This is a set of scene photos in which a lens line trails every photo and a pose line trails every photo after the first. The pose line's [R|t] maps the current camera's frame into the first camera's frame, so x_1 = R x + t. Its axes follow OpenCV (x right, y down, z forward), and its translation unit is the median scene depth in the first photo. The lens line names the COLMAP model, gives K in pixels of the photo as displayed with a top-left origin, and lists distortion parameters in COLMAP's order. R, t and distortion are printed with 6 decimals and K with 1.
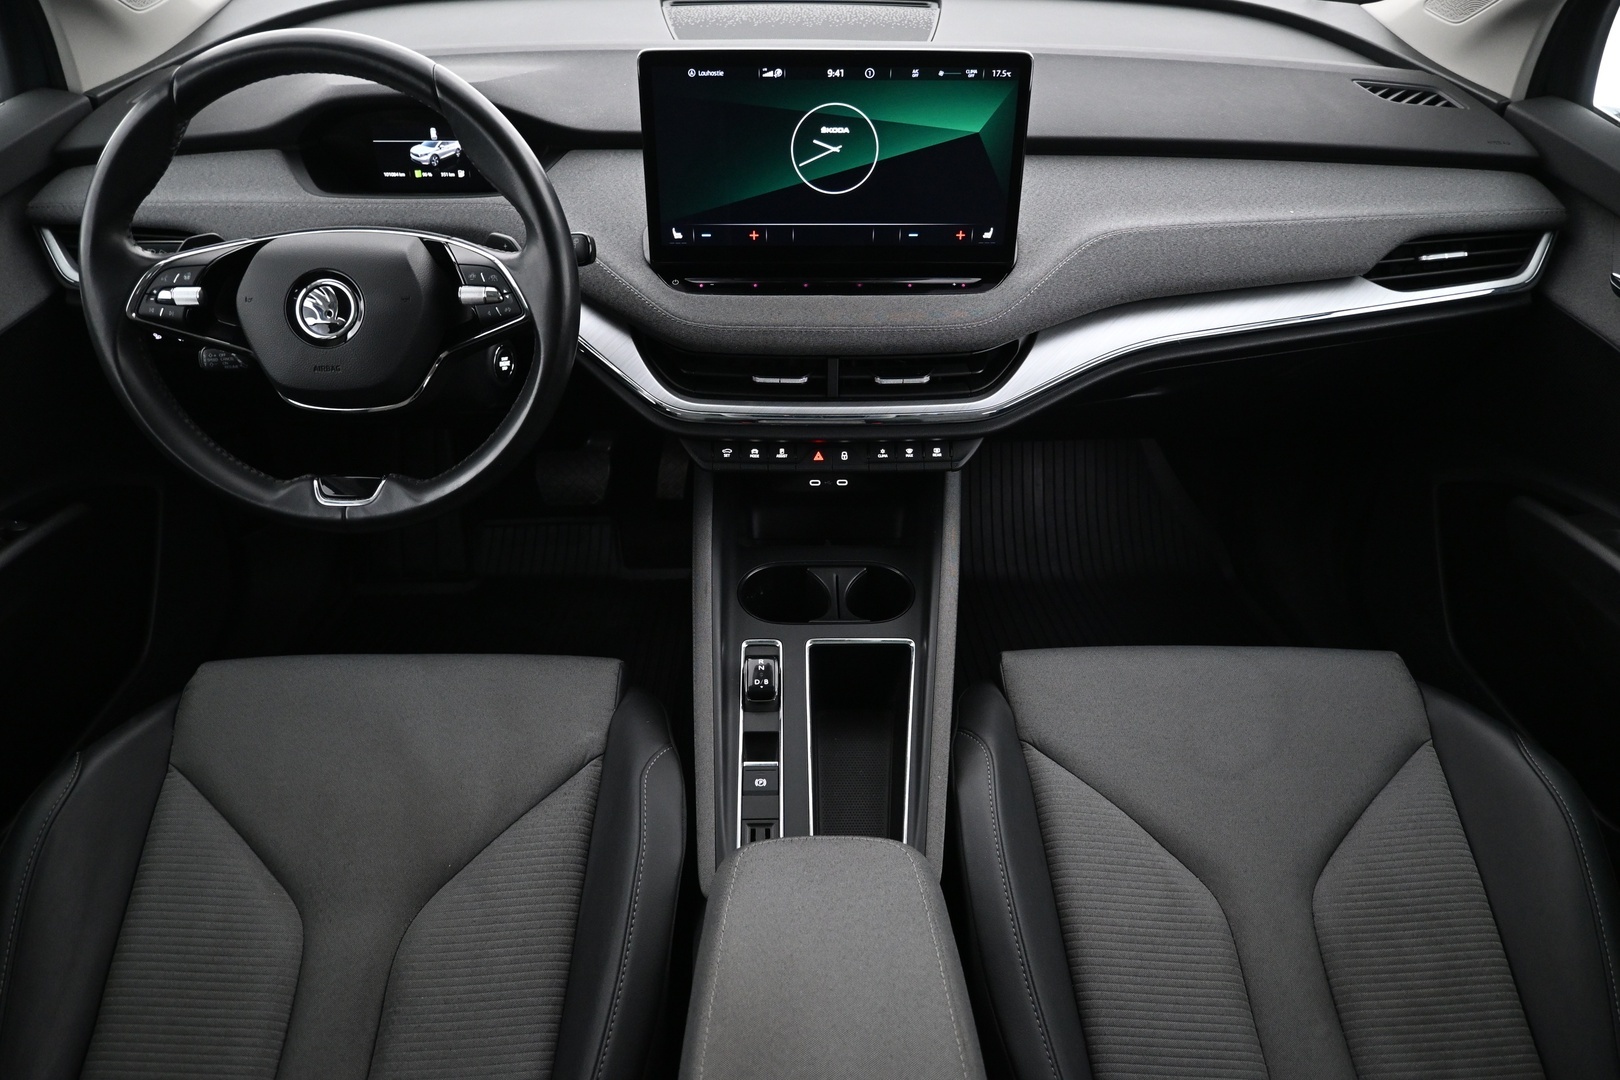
lens RADIAL K [[1142.9, 0, 806.2], [0, 1142.9, 539.0], [0, 0, 1]] dist [-0.007843, -0.002130]
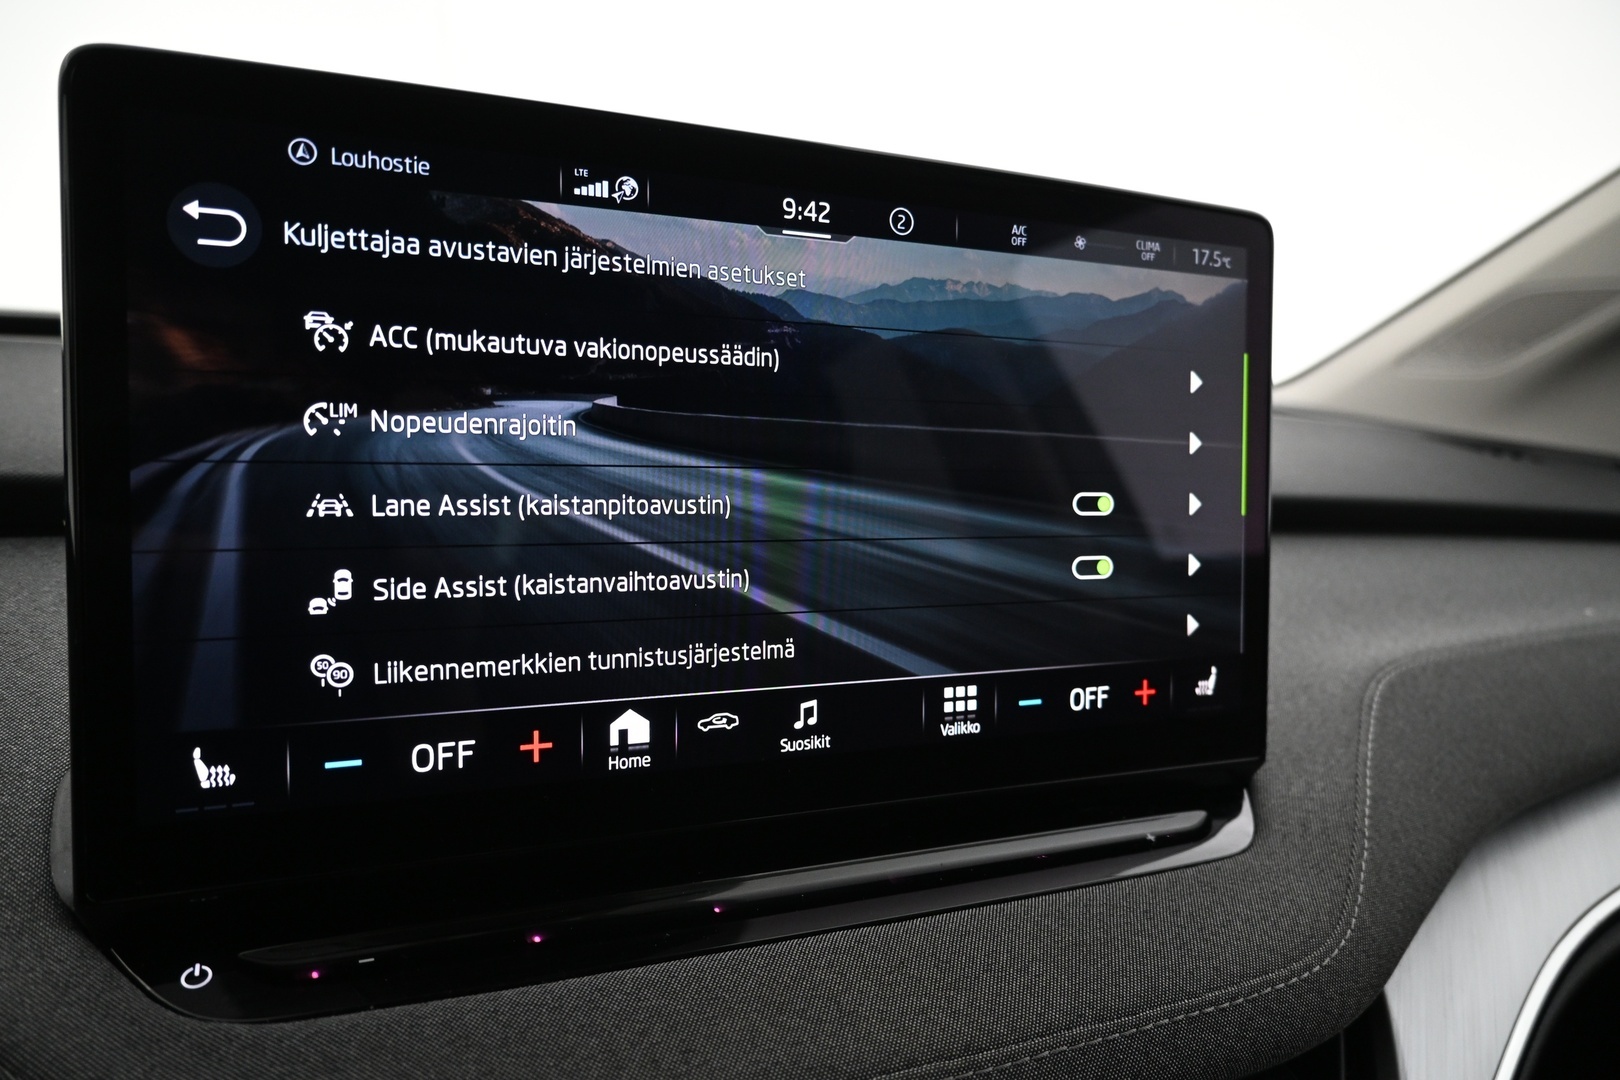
lens RADIAL K [[1142.9, 0, 810.1], [0, 1142.9, 542.7], [0, 0, 1]] dist [-0.007843, -0.002130]
pose [[0.904737, -0.012085, 0.425799, -0.101196], [0.203495, 0.890421, -0.407112, -0.187396], [-0.374220, 0.454977, 0.808056, 0.741287]]
